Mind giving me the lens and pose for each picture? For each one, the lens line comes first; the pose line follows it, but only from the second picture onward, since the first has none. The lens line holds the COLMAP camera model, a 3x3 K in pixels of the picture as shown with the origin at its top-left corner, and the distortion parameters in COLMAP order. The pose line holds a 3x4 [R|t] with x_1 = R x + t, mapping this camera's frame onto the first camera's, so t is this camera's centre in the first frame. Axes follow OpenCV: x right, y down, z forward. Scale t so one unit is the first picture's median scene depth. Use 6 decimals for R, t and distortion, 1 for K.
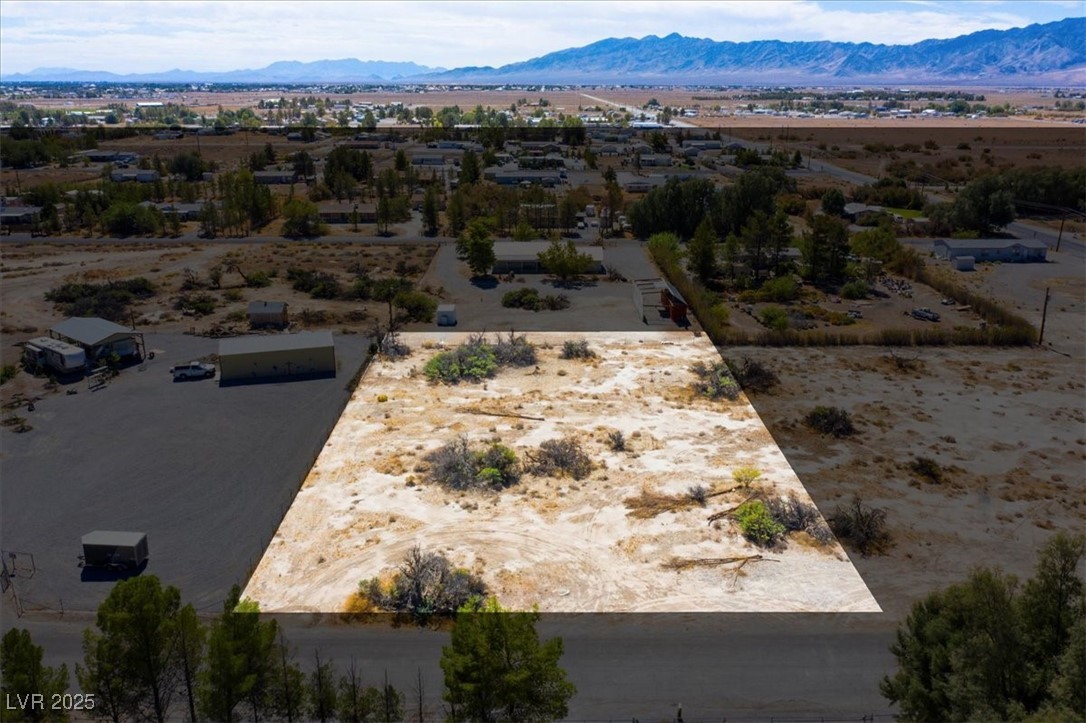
lens RADIAL K [[850.7, 0, 542.9], [0, 850.7, 356.4], [0, 0, 1]] dist [-0.019063, 0.005008]
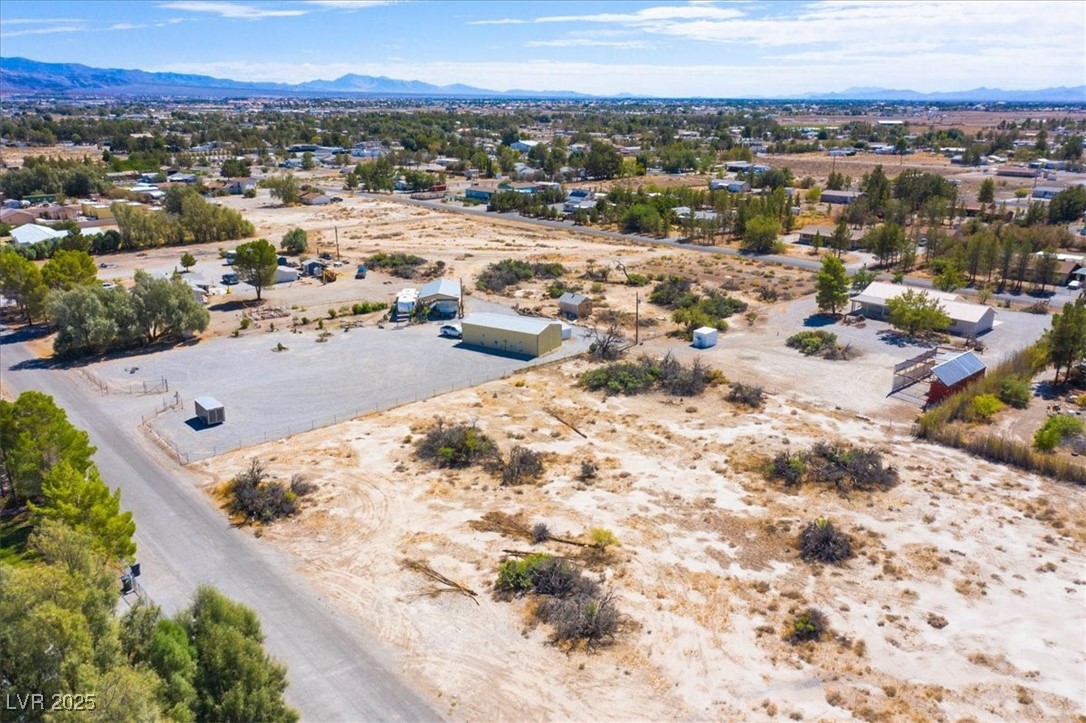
lens RADIAL K [[850.7, 0, 542.9], [0, 850.7, 356.4], [0, 0, 1]] dist [-0.019063, 0.005008]
pose [[0.660645, 0.215888, -0.718986, 0.627203], [-0.229934, 0.969916, 0.079958, -0.082282], [0.714618, 0.112495, 0.690410, 0.231665]]
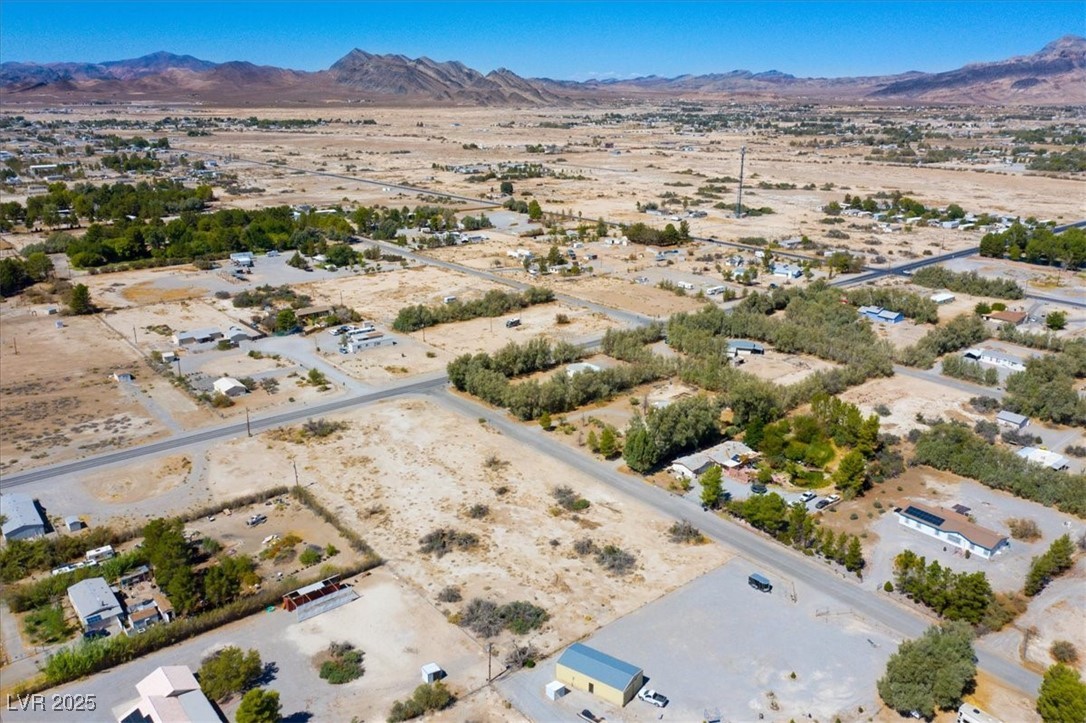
lens RADIAL K [[848.0, 0, 542.6], [0, 848.0, 361.7], [0, 0, 1]] dist [-0.019548, 0.001536]
pose [[-0.627214, -0.243964, 0.739651, -1.235396], [0.231654, 0.848260, 0.476227, -1.190077], [-0.743598, 0.470040, -0.475525, 1.603314]]
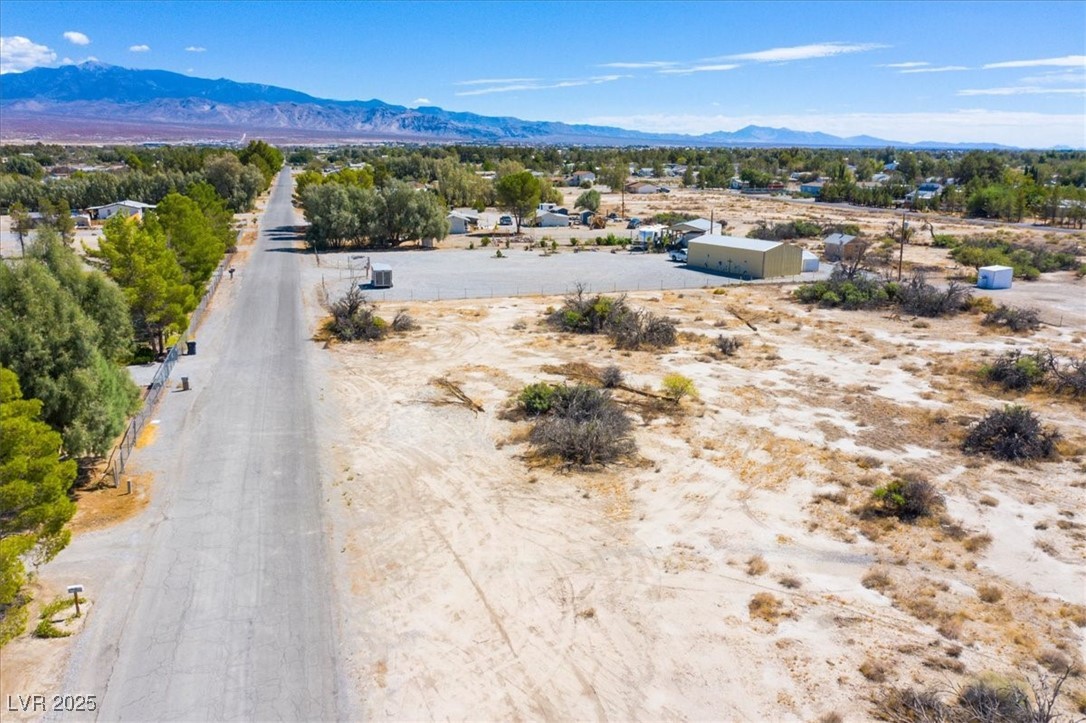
lens RADIAL K [[850.7, 0, 542.9], [0, 850.7, 356.4], [0, 0, 1]] dist [-0.019063, 0.005008]
pose [[0.272937, 0.227965, -0.934632, 0.652685], [-0.300977, 0.942983, 0.142109, 0.040778], [0.913739, 0.242516, 0.325987, 0.517664]]
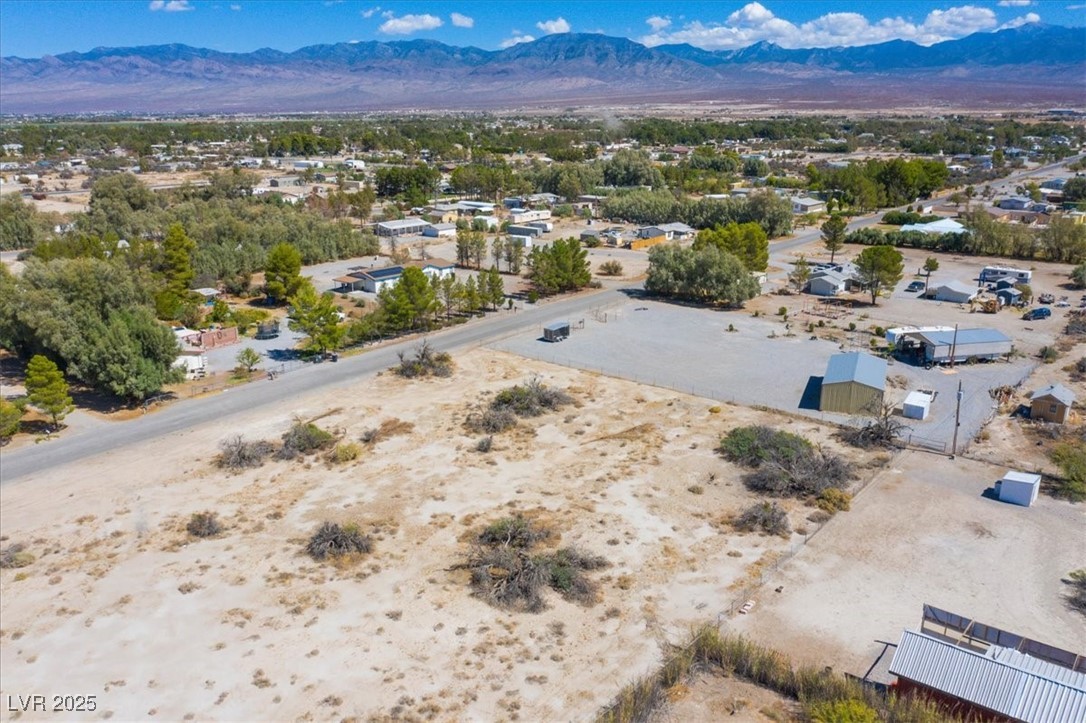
lens RADIAL K [[850.7, 0, 542.9], [0, 850.7, 356.4], [0, 0, 1]] dist [-0.019063, 0.005008]
pose [[-0.636390, 0.213462, -0.741243, 0.684888], [-0.235954, 0.861015, 0.450531, -0.415816], [0.734393, 0.461613, -0.497575, 1.308124]]
